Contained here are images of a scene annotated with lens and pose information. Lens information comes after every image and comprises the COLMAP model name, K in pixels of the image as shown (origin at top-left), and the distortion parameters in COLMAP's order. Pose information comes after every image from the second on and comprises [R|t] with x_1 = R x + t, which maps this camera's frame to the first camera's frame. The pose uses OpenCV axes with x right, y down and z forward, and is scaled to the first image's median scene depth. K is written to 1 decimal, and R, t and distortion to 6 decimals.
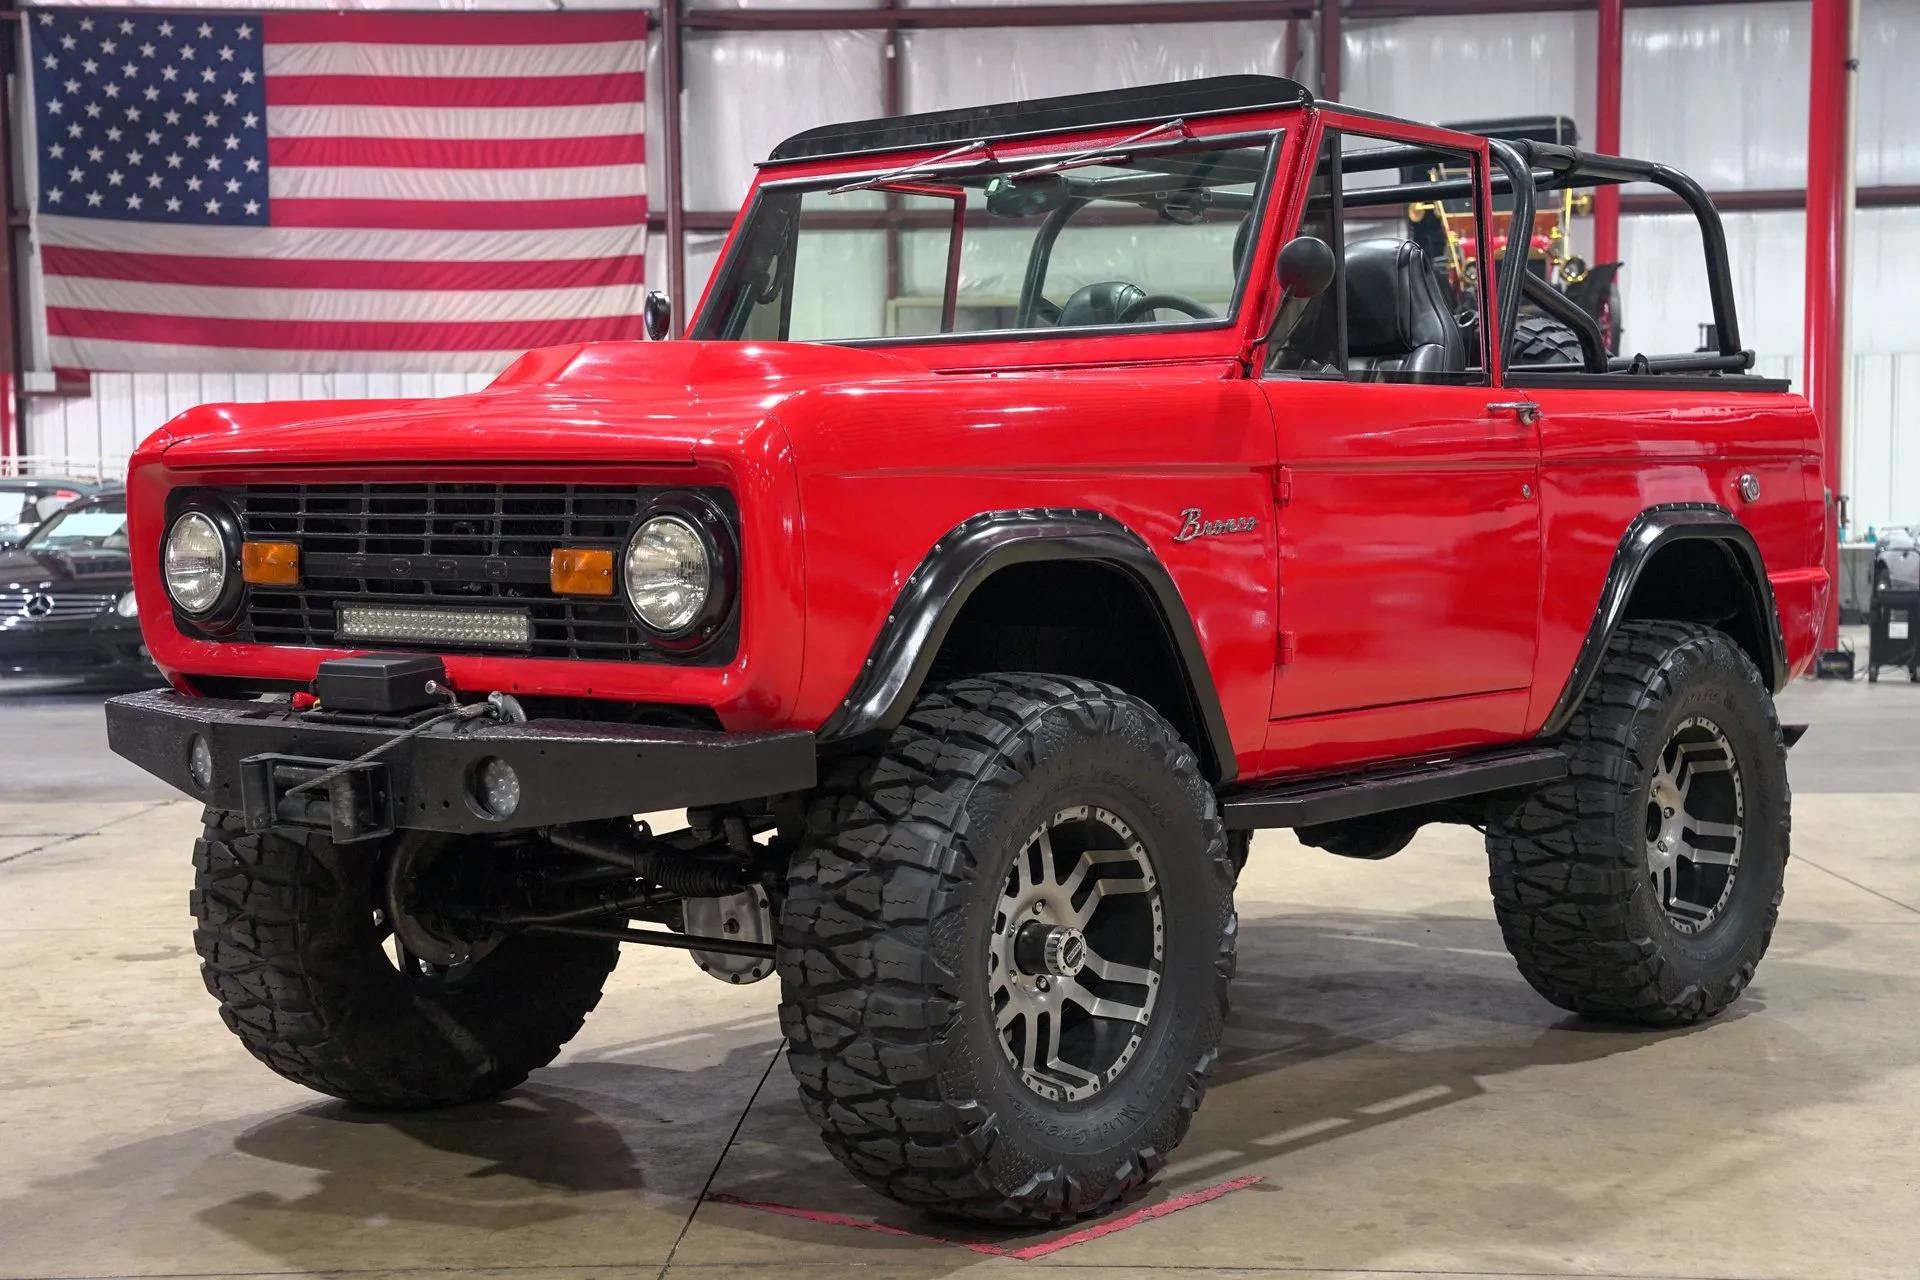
lens RADIAL K [[2869.8, 0, 966.1], [0, 2869.8, 646.8], [0, 0, 1]] dist [0.261984, 0.045206]
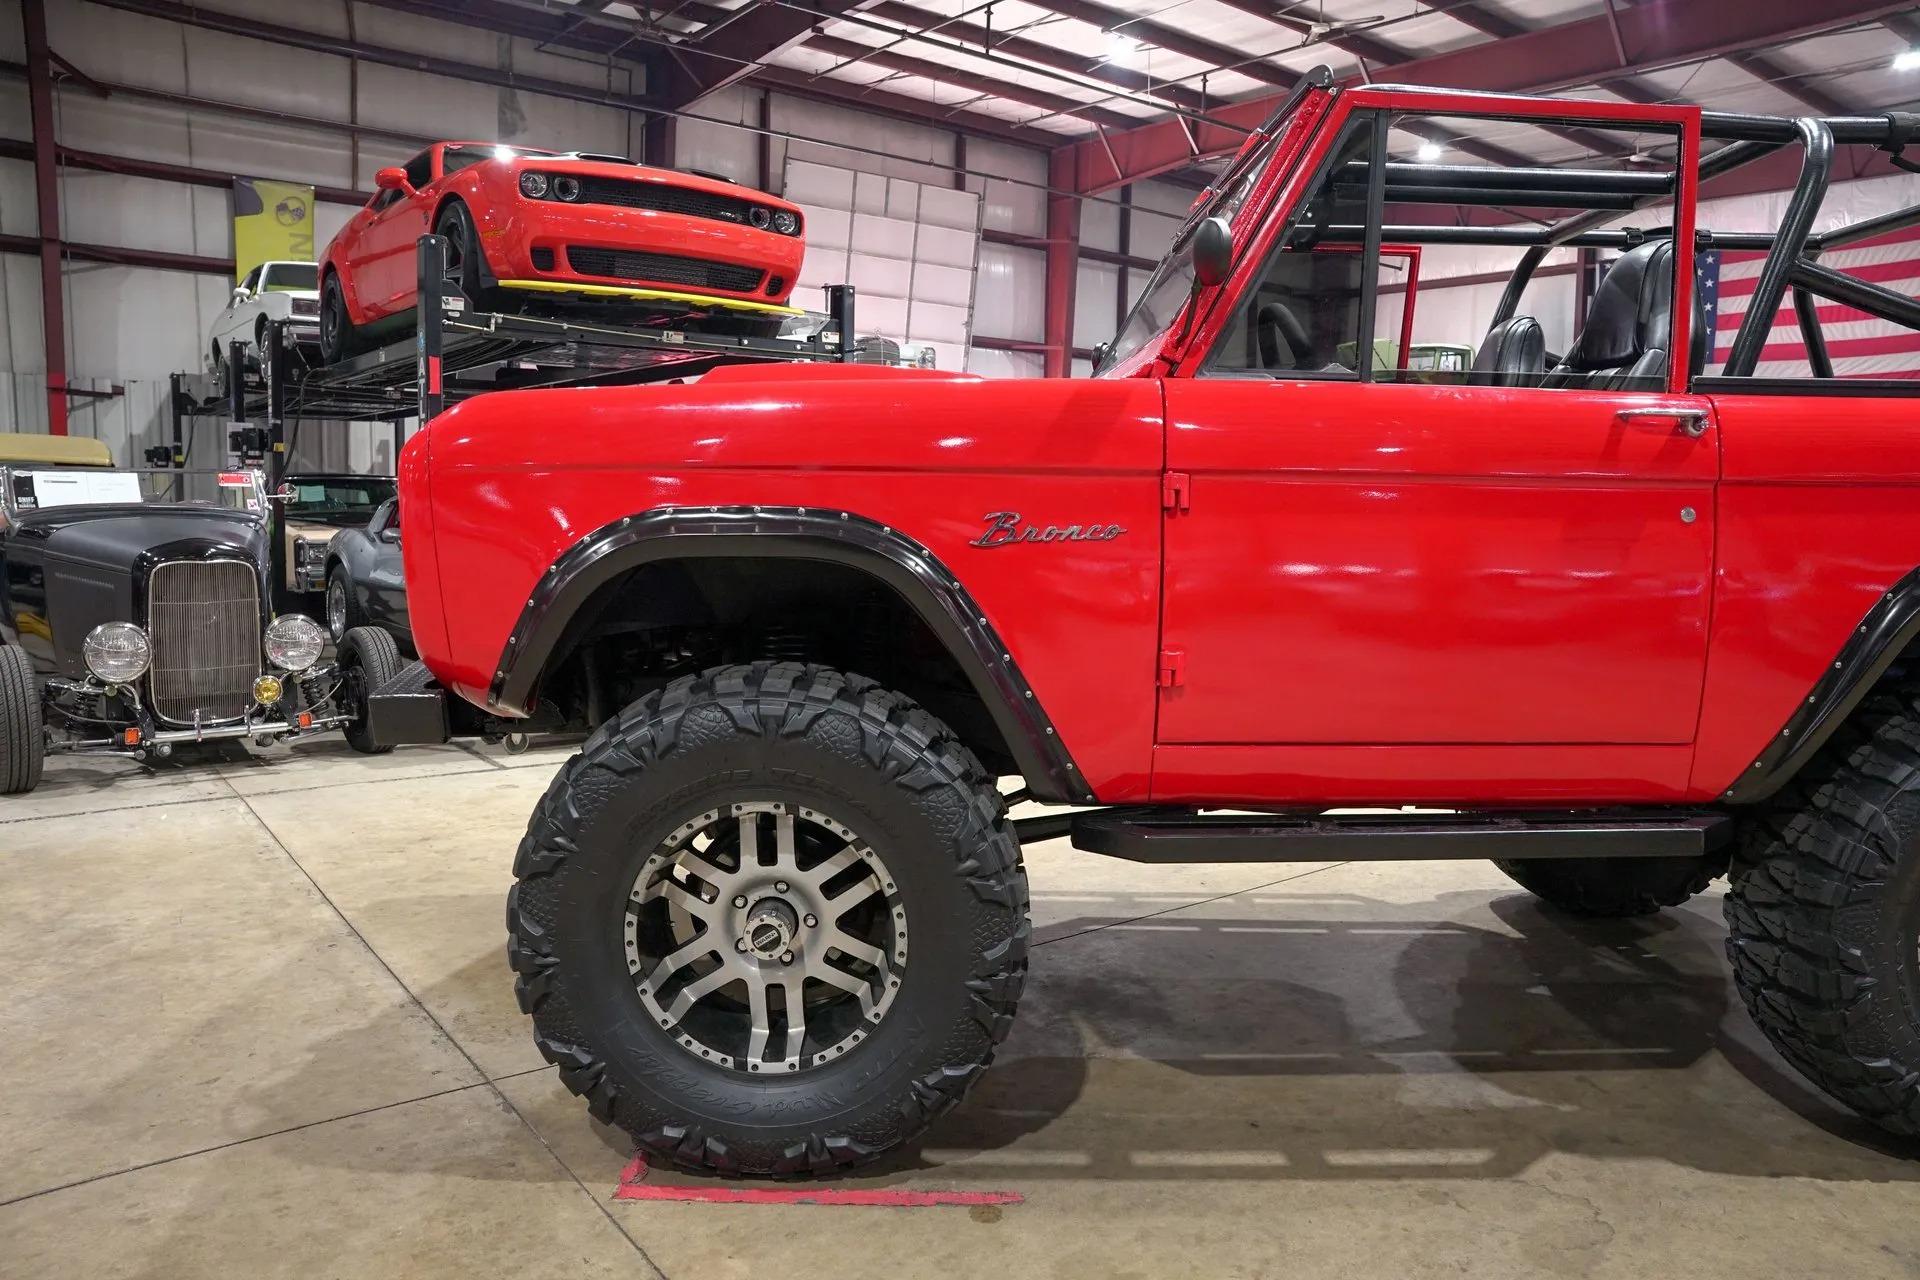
lens RADIAL K [[1312.3, 0, 965.7], [0, 1312.3, 642.9], [0, 0, 1]] dist [-0.144387, 0.114186]
pose [[0.645319, 0.103627, -0.756852, 0.326321], [-0.061165, 0.994585, 0.084025, -0.032958], [0.761460, -0.007930, 0.648163, 0.577333]]
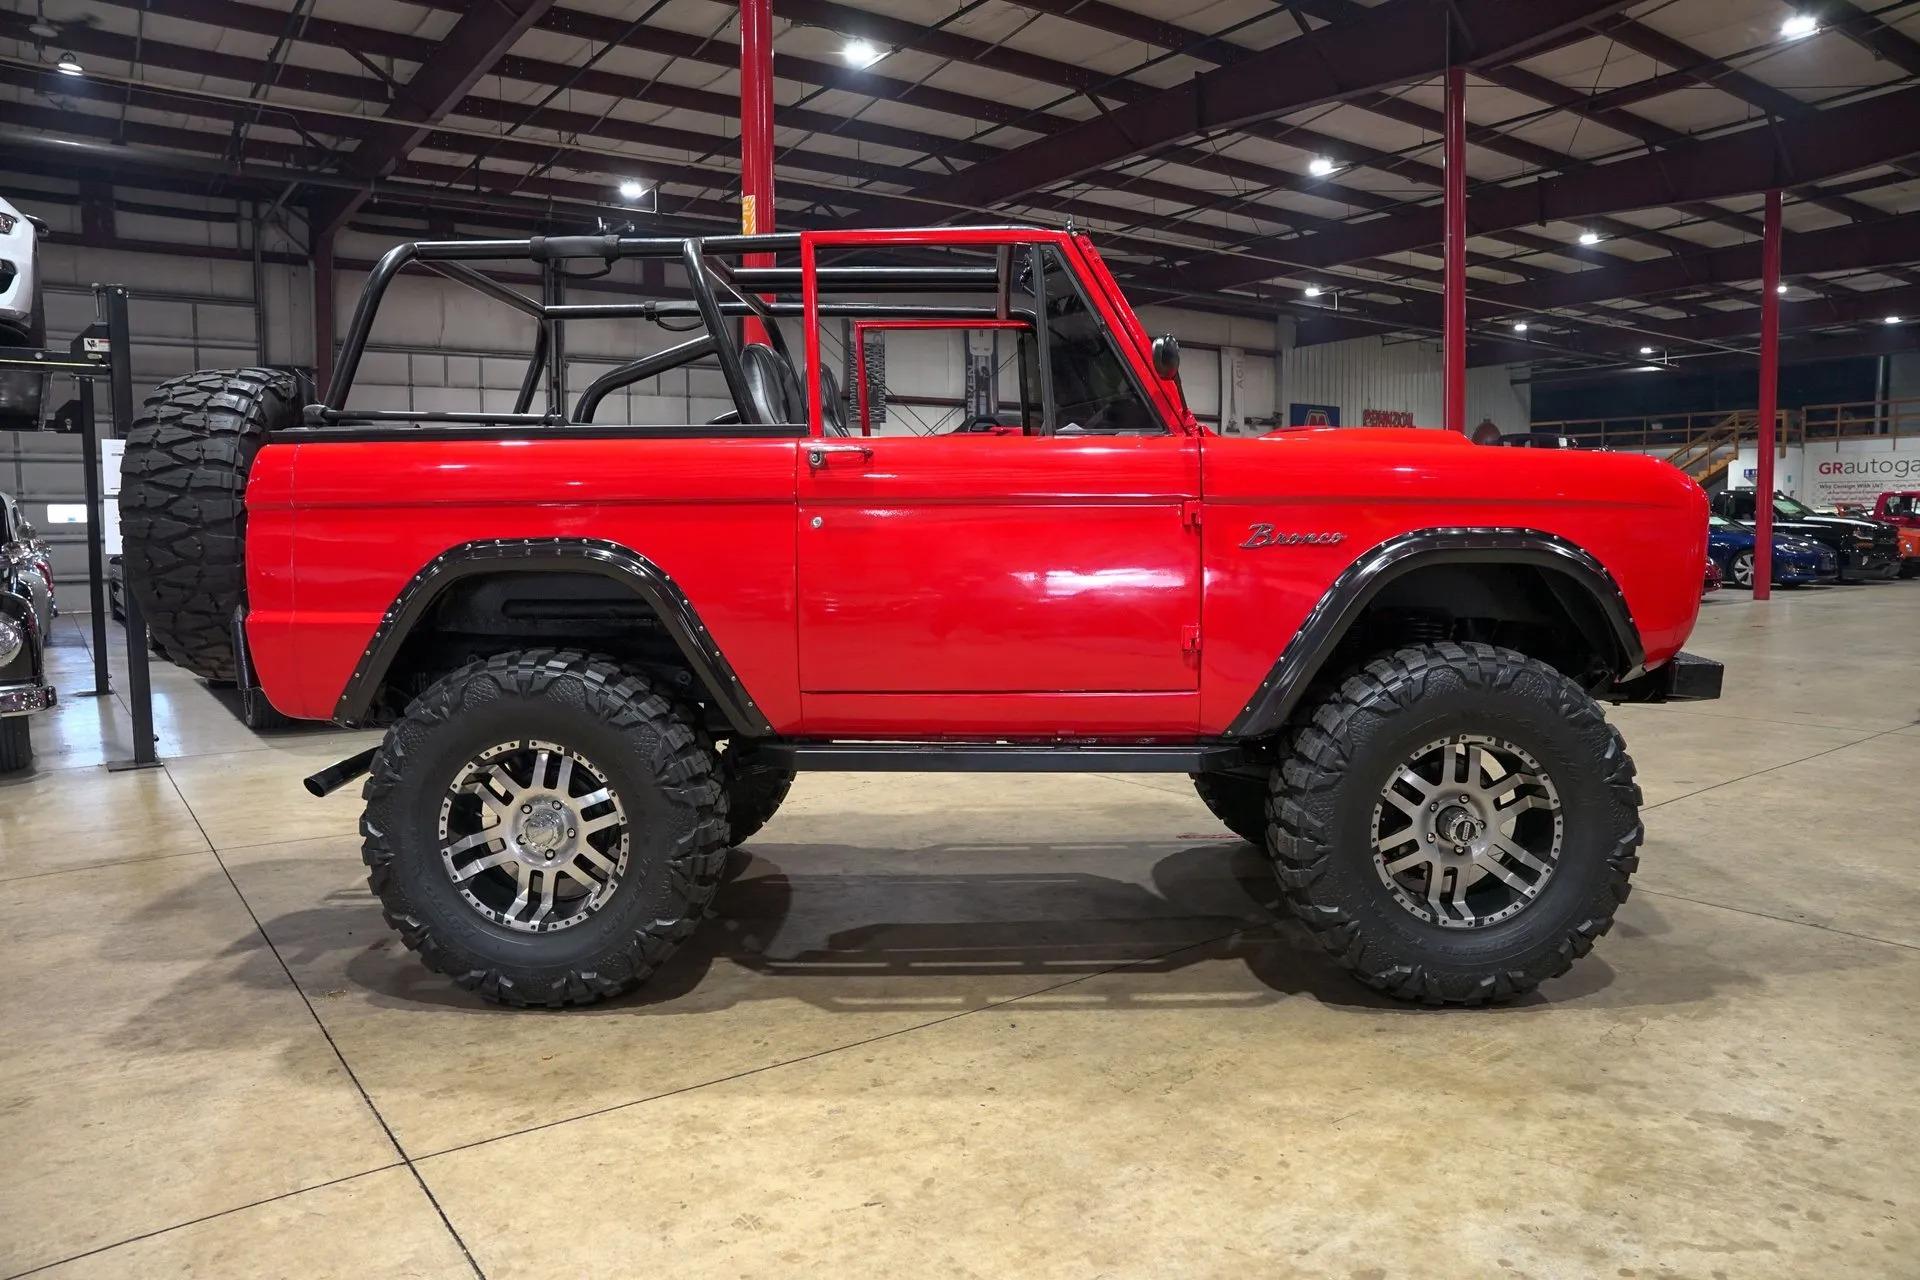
lens RADIAL K [[1312.3, 0, 965.7], [0, 1312.3, 642.9], [0, 0, 1]] dist [-0.144387, 0.114186]
pose [[-0.628301, -0.056495, 0.775916, -0.453910], [0.053133, 0.991915, 0.115247, -0.069892], [-0.776153, 0.113637, -0.620220, 1.405755]]
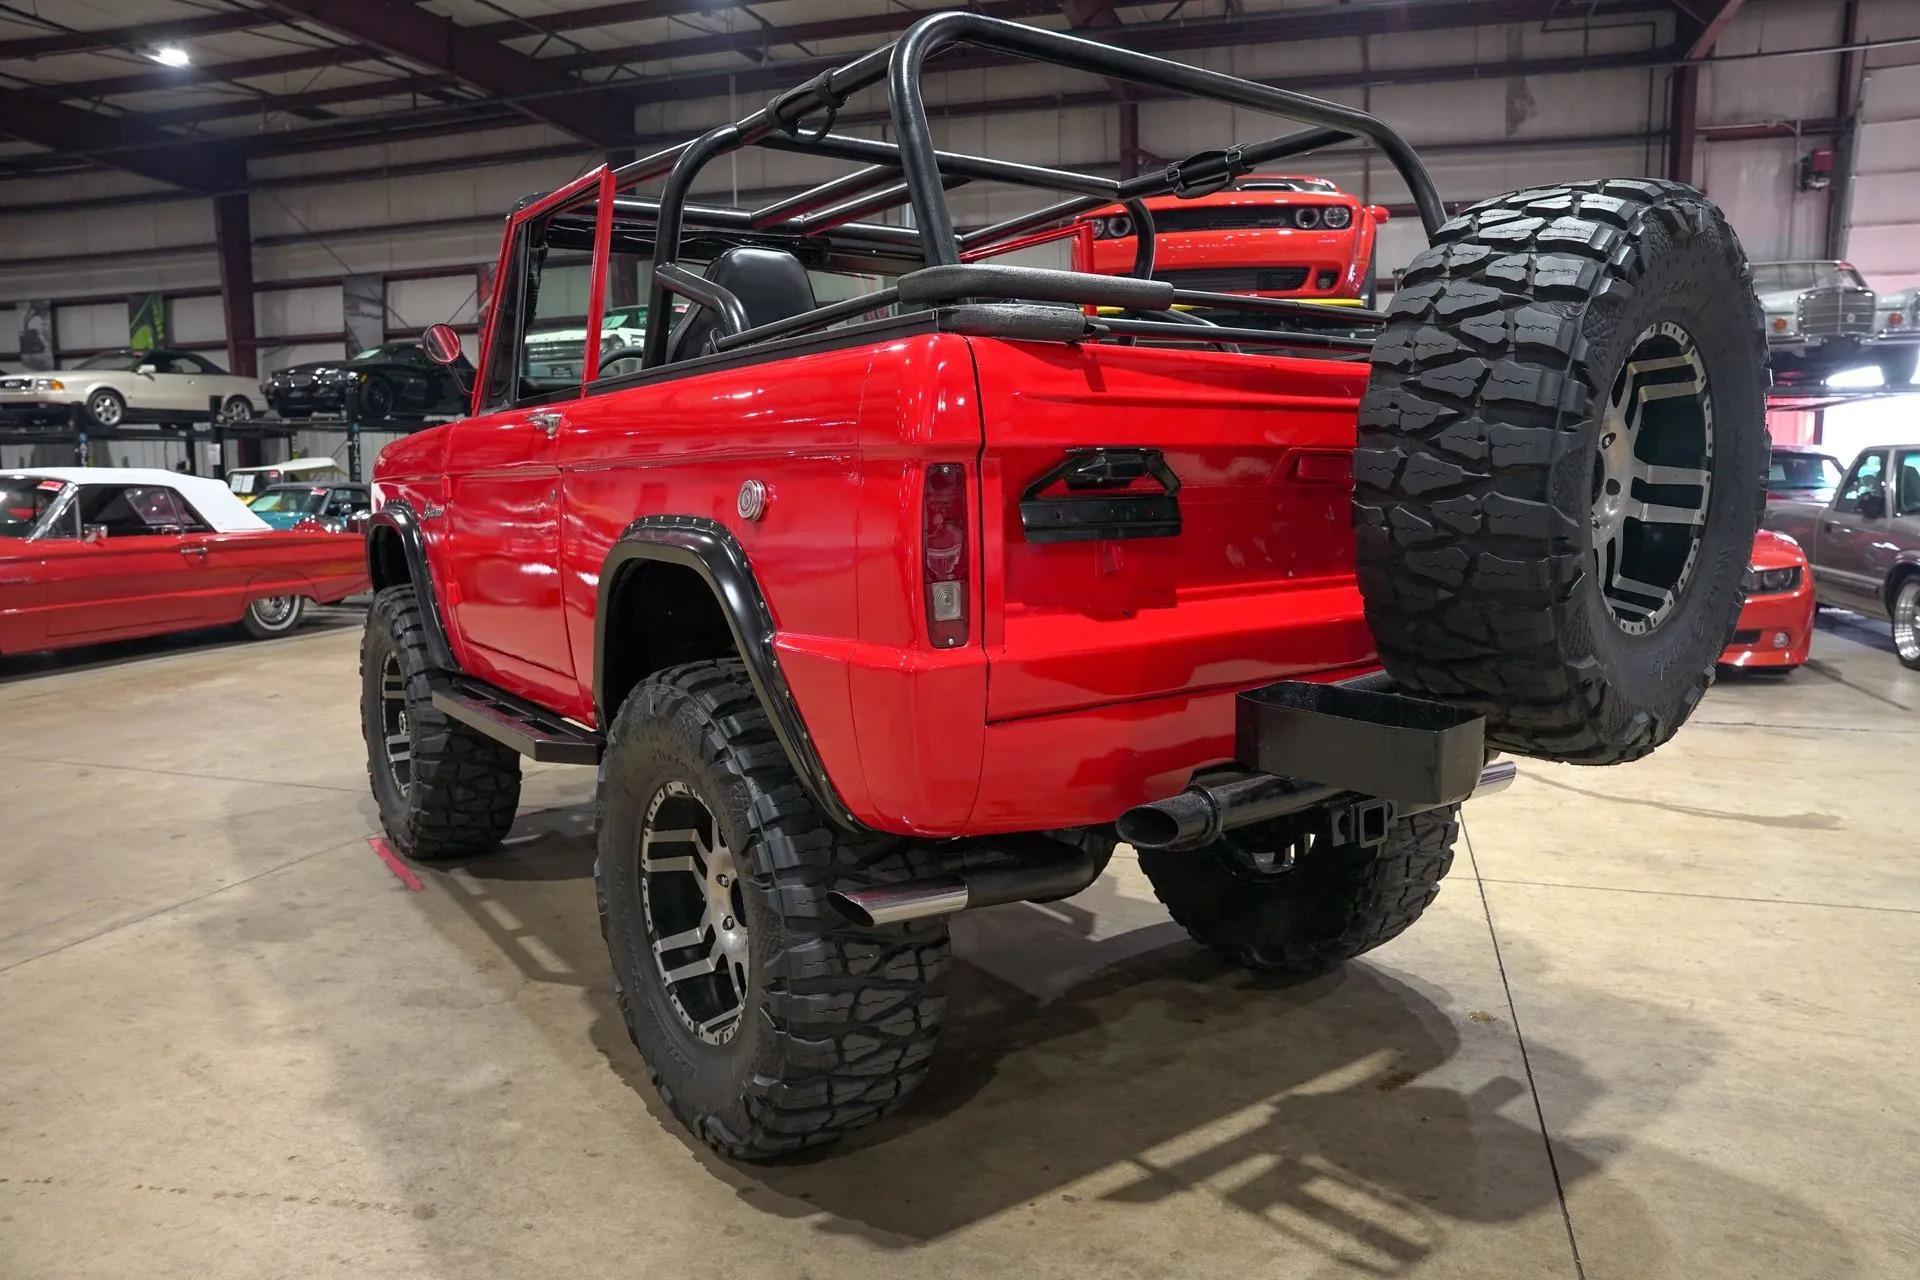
lens RADIAL K [[1312.3, 0, 965.7], [0, 1312.3, 642.9], [0, 0, 1]] dist [-0.144387, 0.114186]
pose [[-0.255859, 0.133259, -0.957485, 0.596797], [-0.039964, 0.988149, 0.148206, -0.073788], [0.965888, 0.076185, -0.247502, 1.220113]]
